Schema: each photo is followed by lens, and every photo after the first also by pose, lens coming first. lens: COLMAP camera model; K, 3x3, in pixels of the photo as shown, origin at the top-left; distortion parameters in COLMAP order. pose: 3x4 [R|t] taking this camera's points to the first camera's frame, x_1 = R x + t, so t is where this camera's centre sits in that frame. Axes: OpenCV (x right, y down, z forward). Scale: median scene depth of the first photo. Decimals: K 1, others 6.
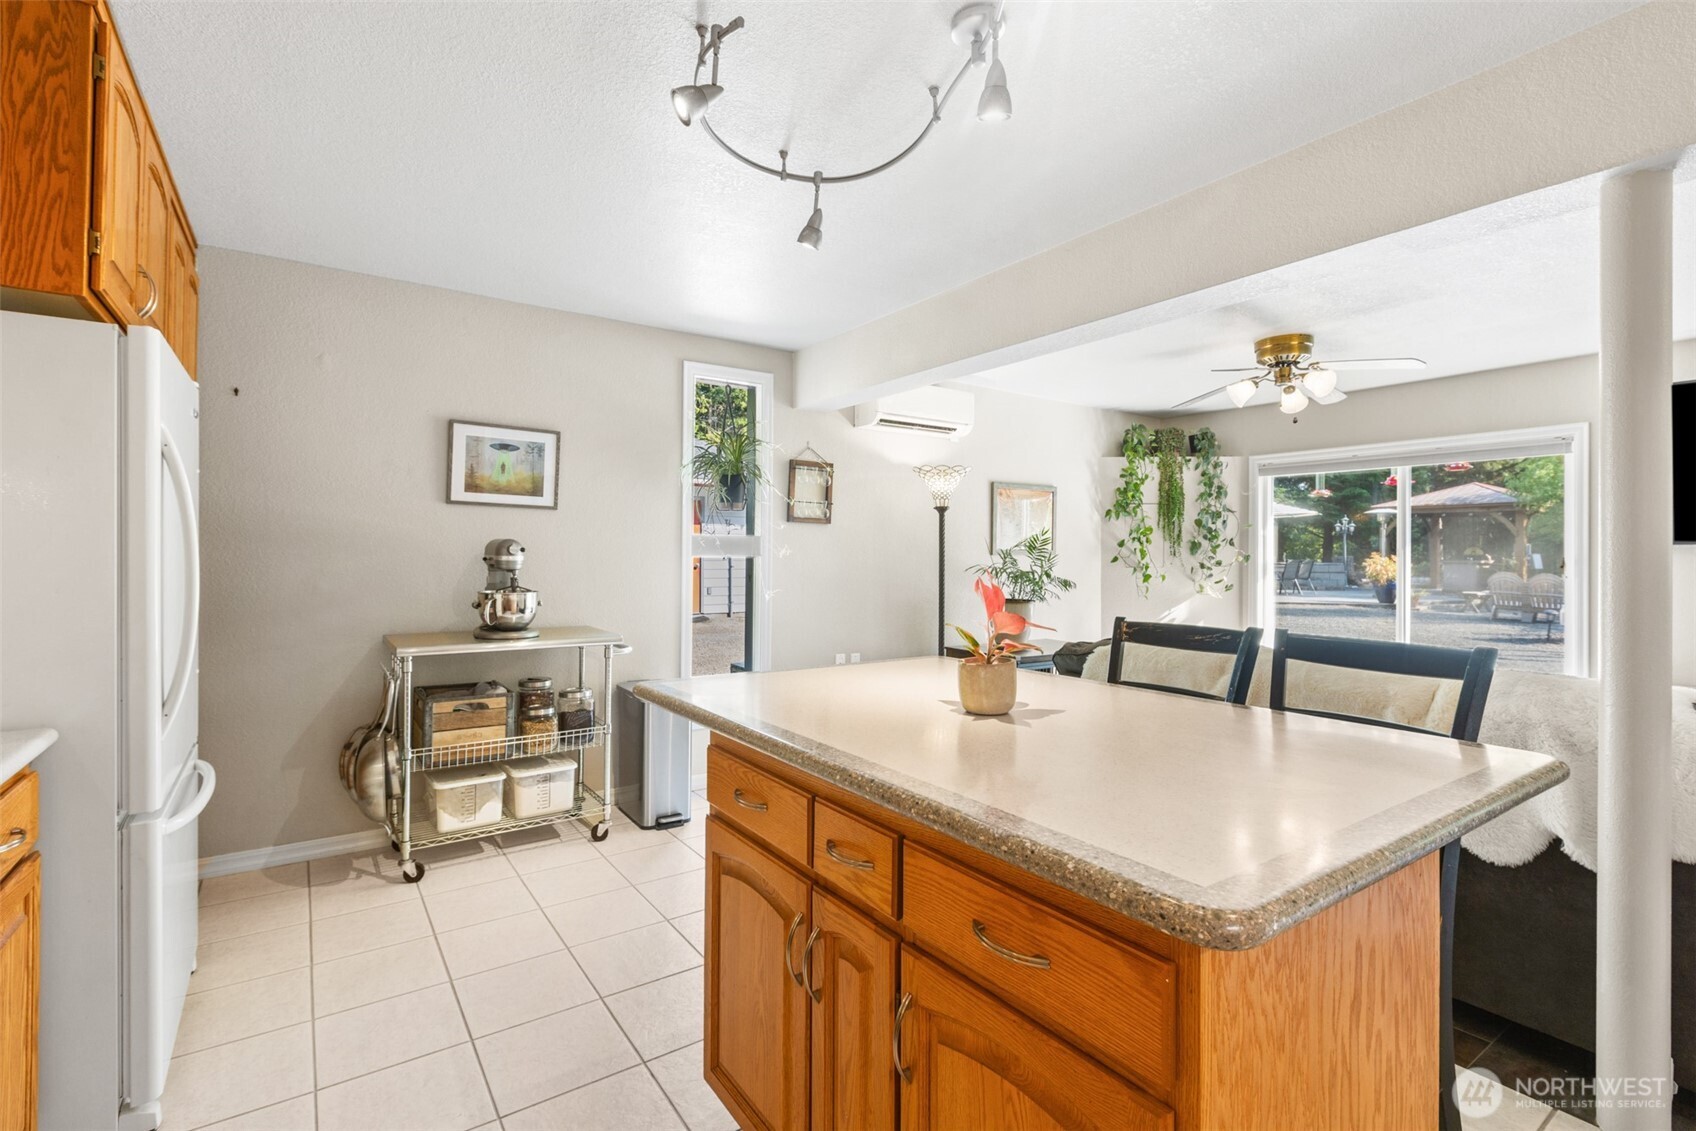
lens RADIAL K [[764.2, 0, 851.7], [0, 764.2, 549.9], [0, 0, 1]] dist [0.002069, -0.002916]
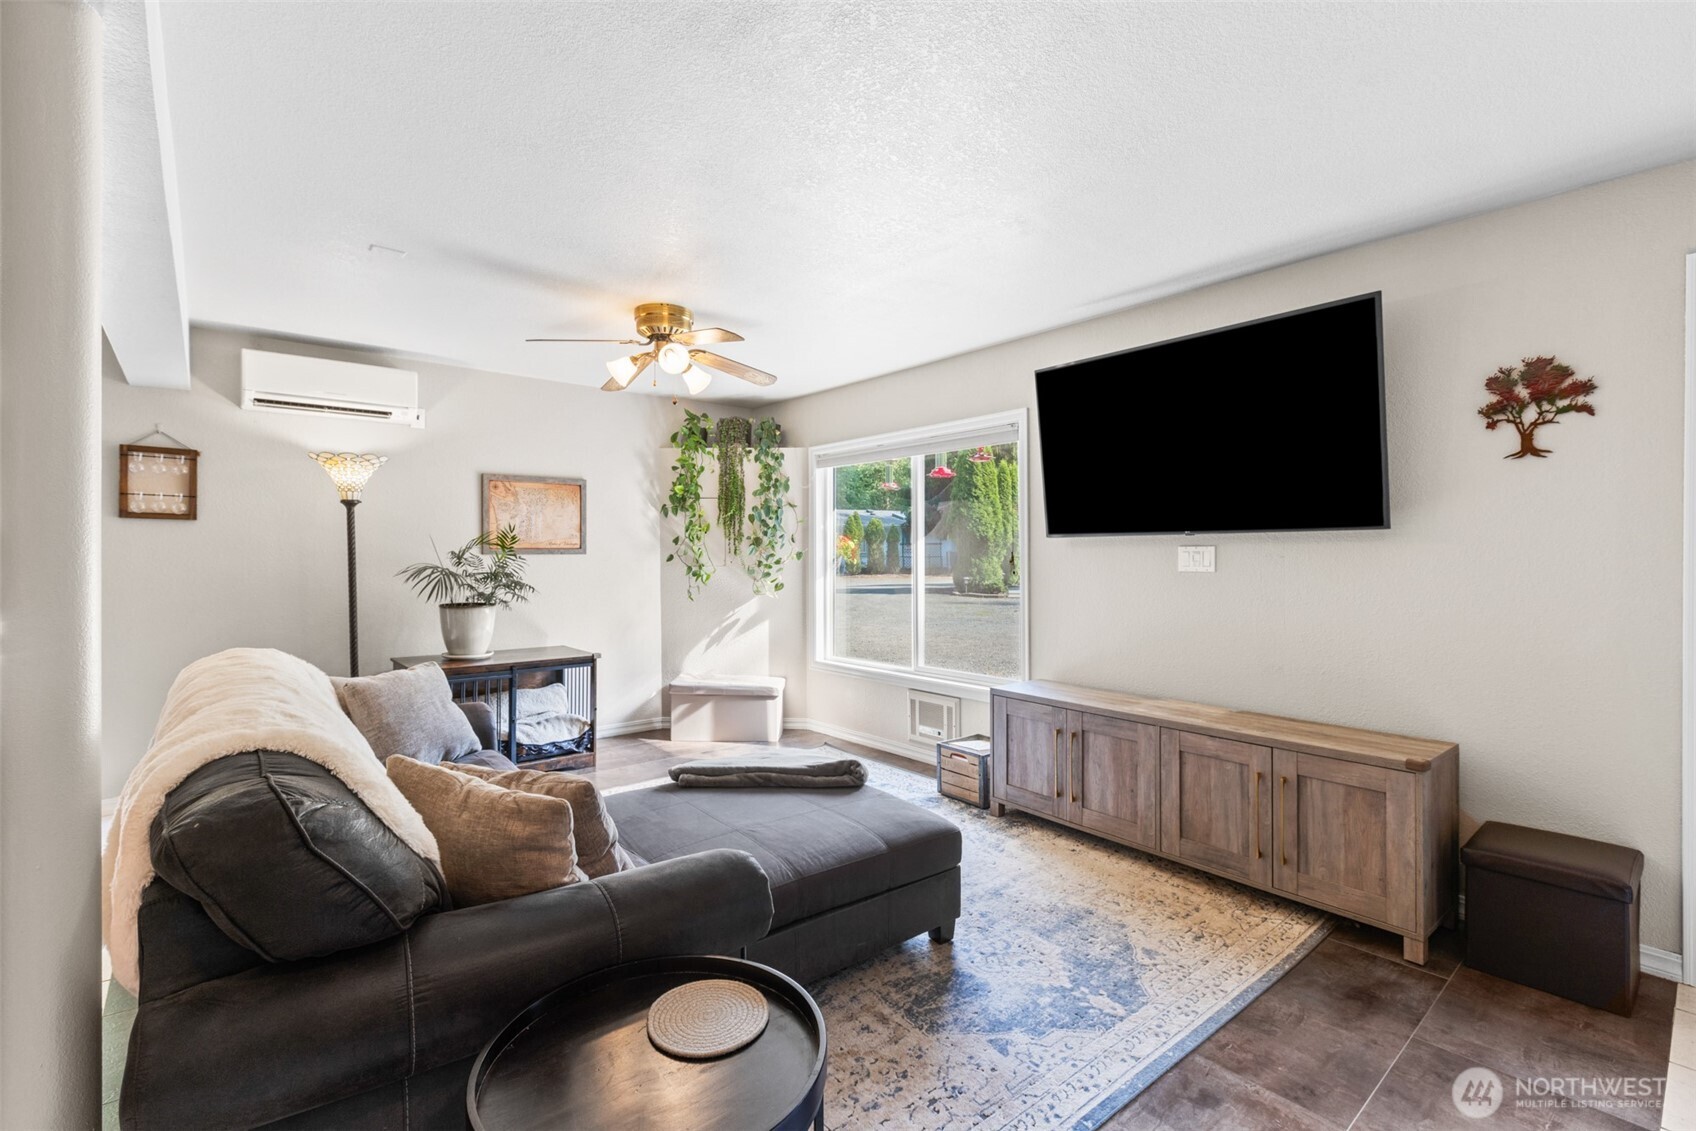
lens RADIAL K [[764.2, 0, 840.0], [0, 764.2, 571.1], [0, 0, 1]] dist [0.002069, -0.002916]
pose [[0.996070, -0.011257, 0.087848, 0.469430], [0.009022, 0.999626, 0.025804, 0.005886], [-0.088106, -0.024910, 0.995800, 0.056572]]
